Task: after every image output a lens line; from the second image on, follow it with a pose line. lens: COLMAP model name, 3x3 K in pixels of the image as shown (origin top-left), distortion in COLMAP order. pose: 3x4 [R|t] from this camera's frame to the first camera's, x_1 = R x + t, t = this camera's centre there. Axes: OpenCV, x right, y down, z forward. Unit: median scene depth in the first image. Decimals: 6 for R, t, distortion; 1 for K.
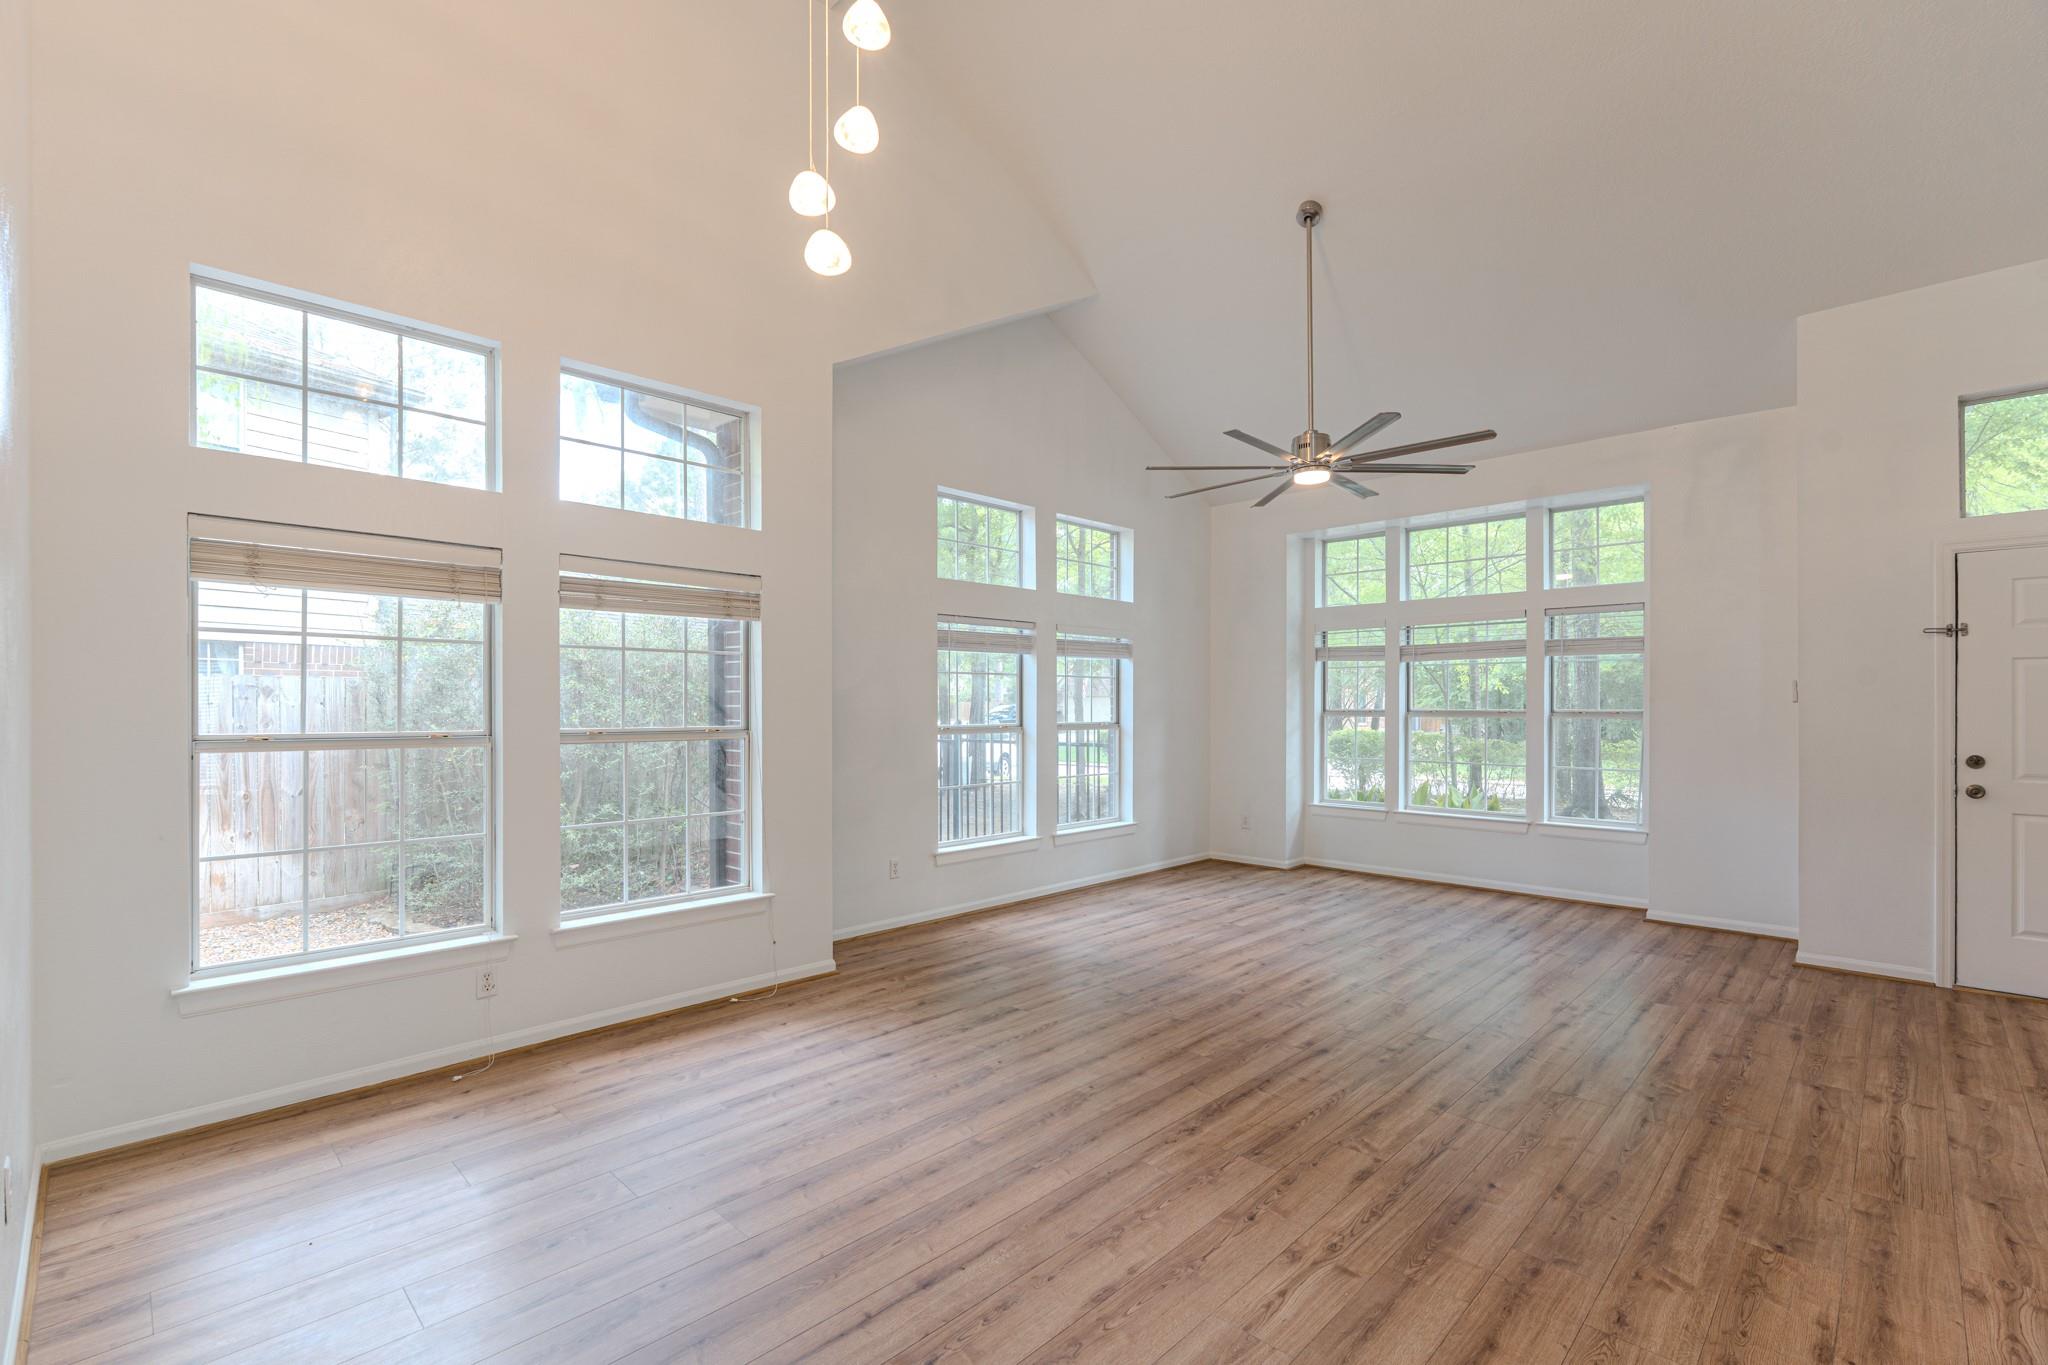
lens RADIAL K [[910.6, 0, 1028.2], [0, 910.6, 705.1], [0, 0, 1]] dist [-0.003775, 0.000946]
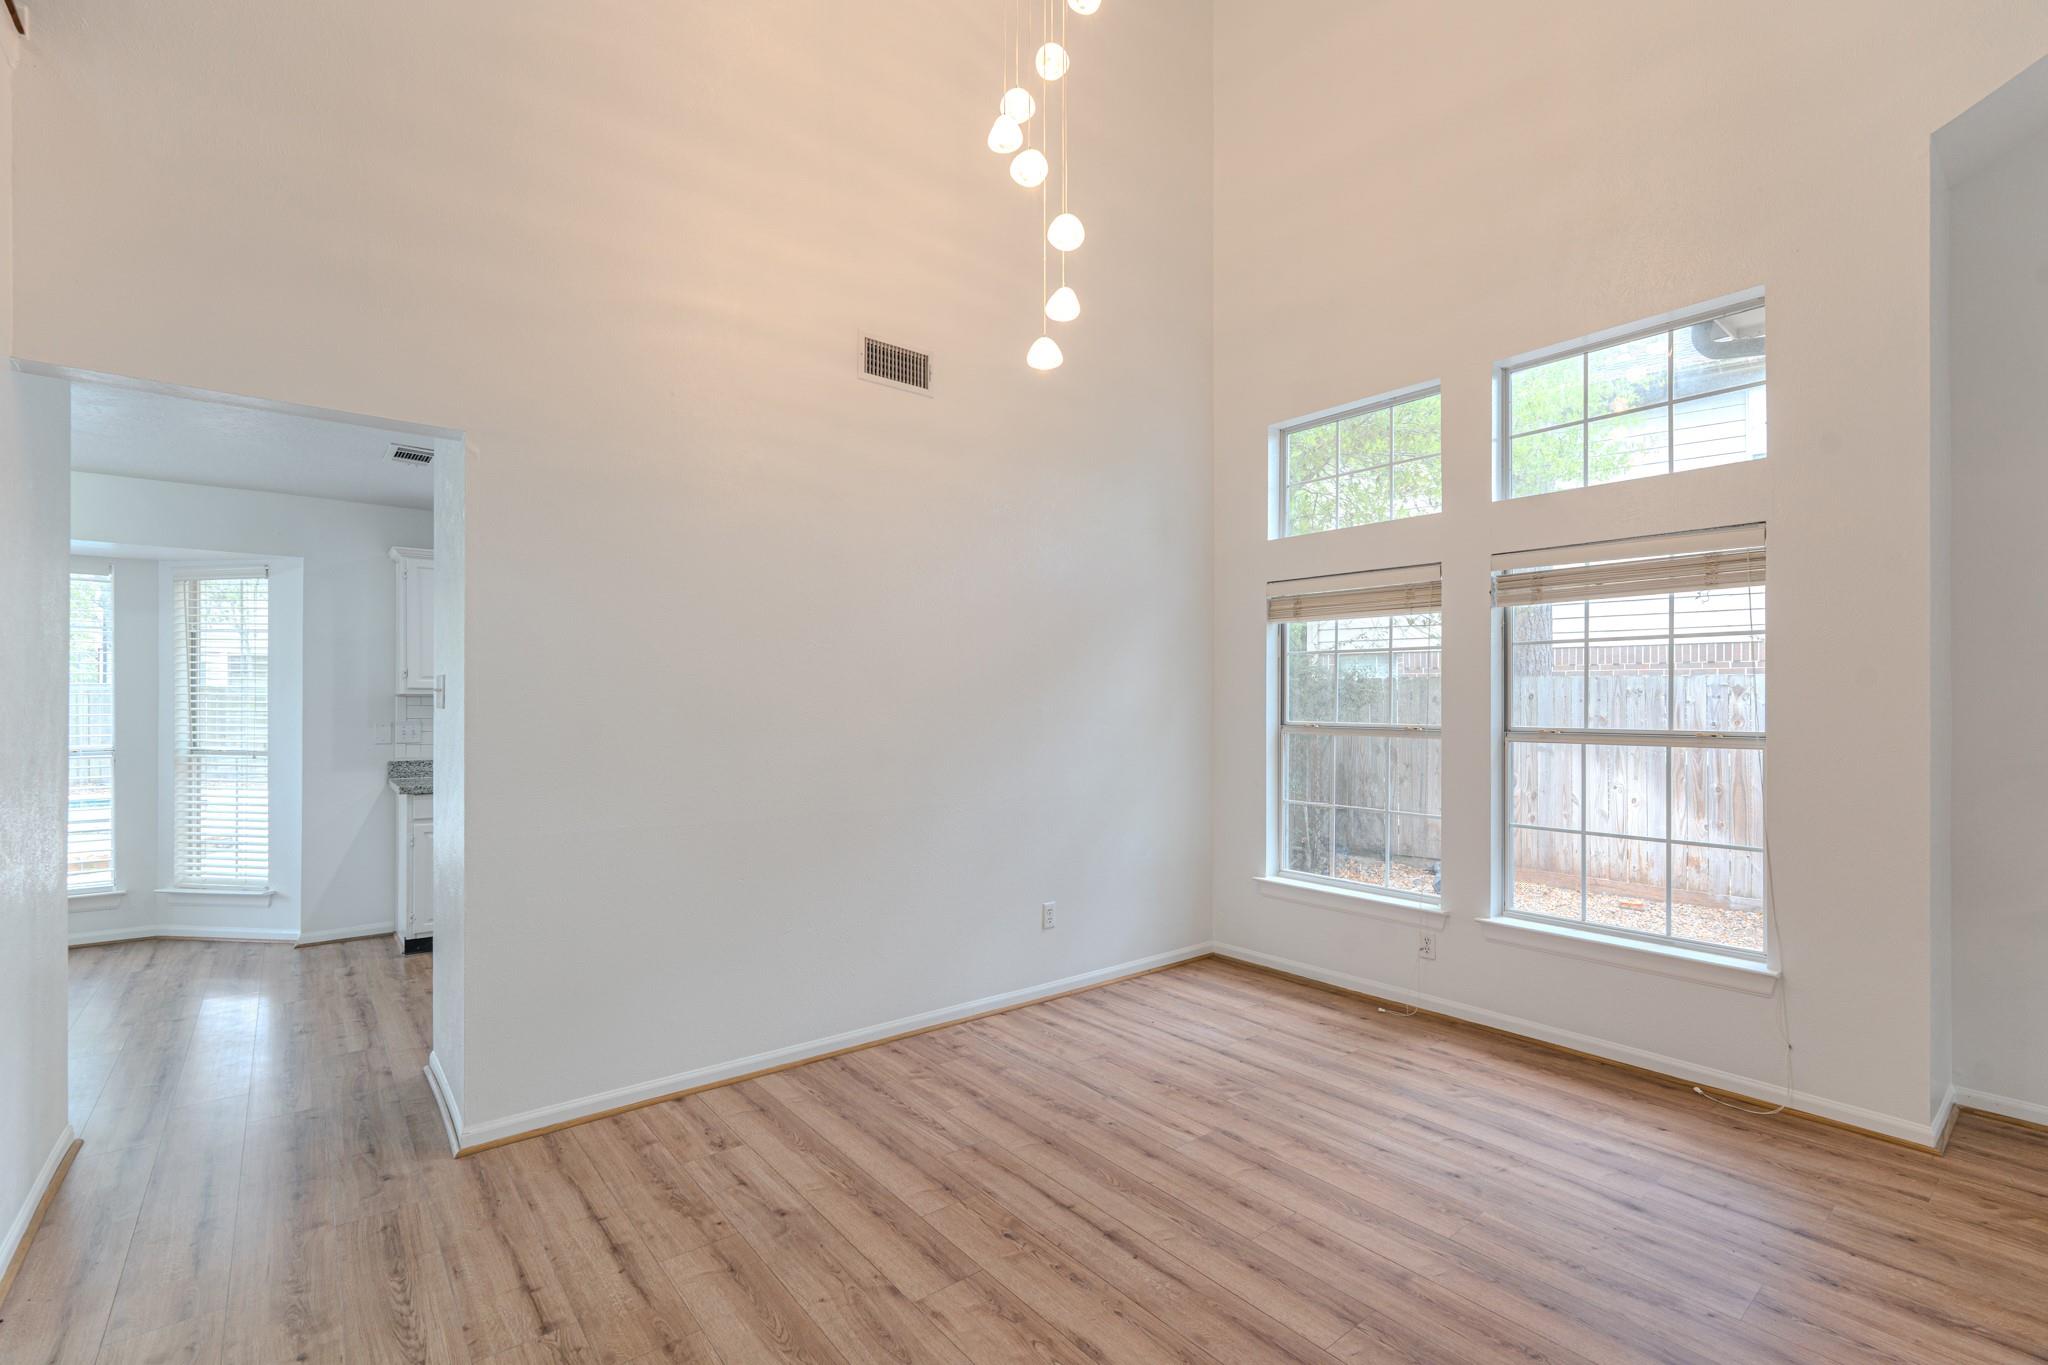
lens RADIAL K [[898.0, 0, 1002.8], [0, 898.0, 714.8], [0, 0, 1]] dist [-0.004845, -0.000350]
pose [[-0.128560, 0.014408, -0.991597, 0.503025], [-0.002420, 0.999887, 0.014842, -0.000470], [0.991699, 0.004308, -0.128510, 0.529077]]
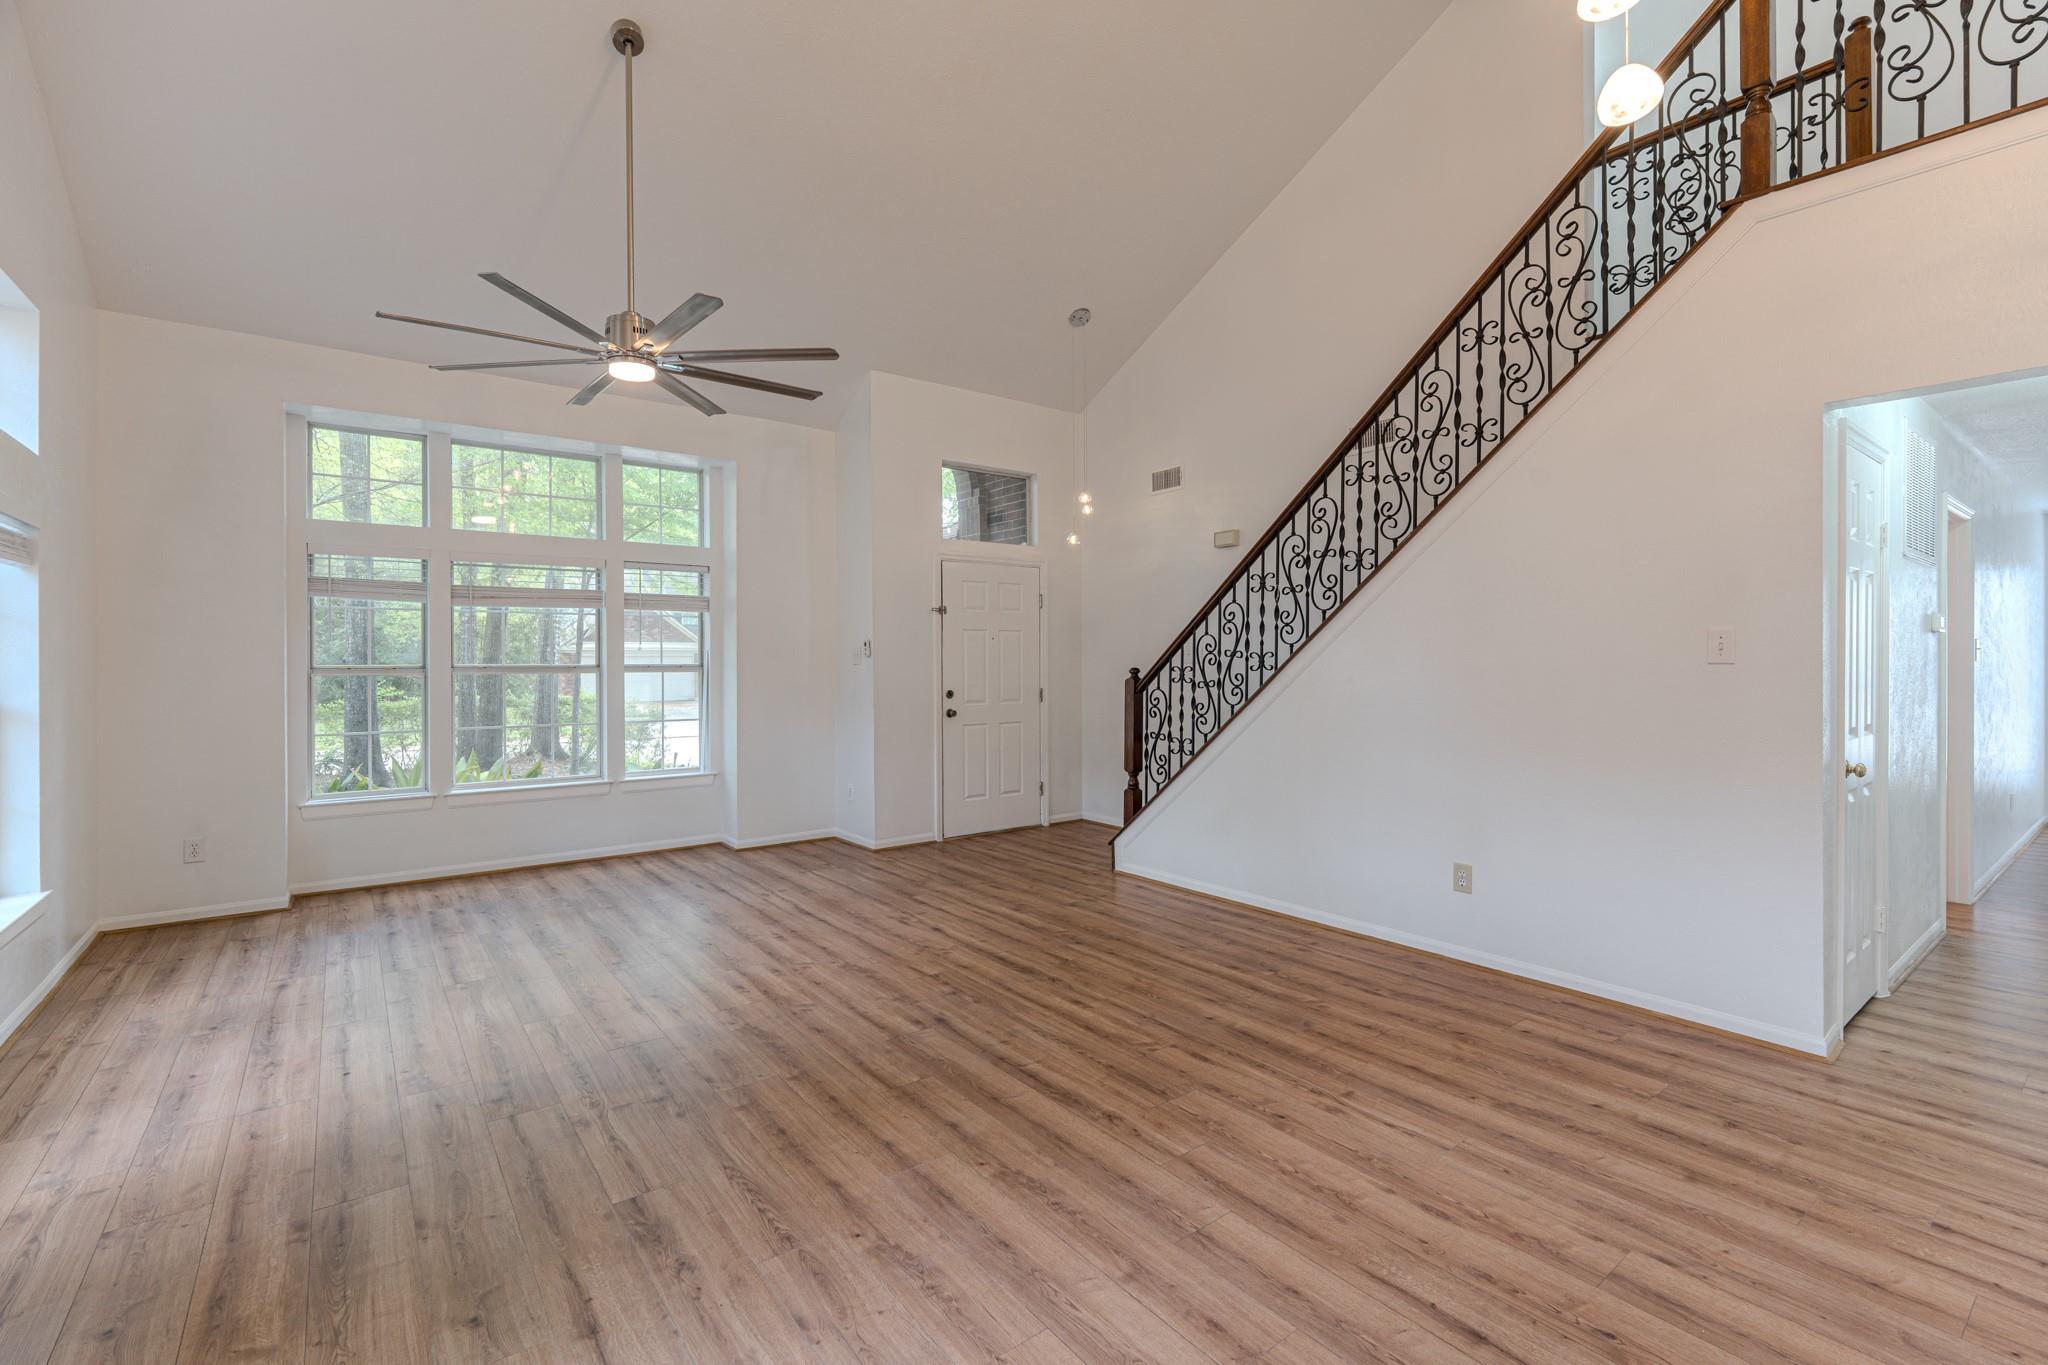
lens RADIAL K [[897.3, 0, 1028.3], [0, 897.3, 680.8], [0, 0, 1]] dist [-0.004177, 0.000209]
pose [[0.143874, -0.023242, 0.989323, -0.517934], [0.003296, 0.999730, 0.023008, 0.001752], [-0.989591, -0.000050, 0.143912, 0.680282]]
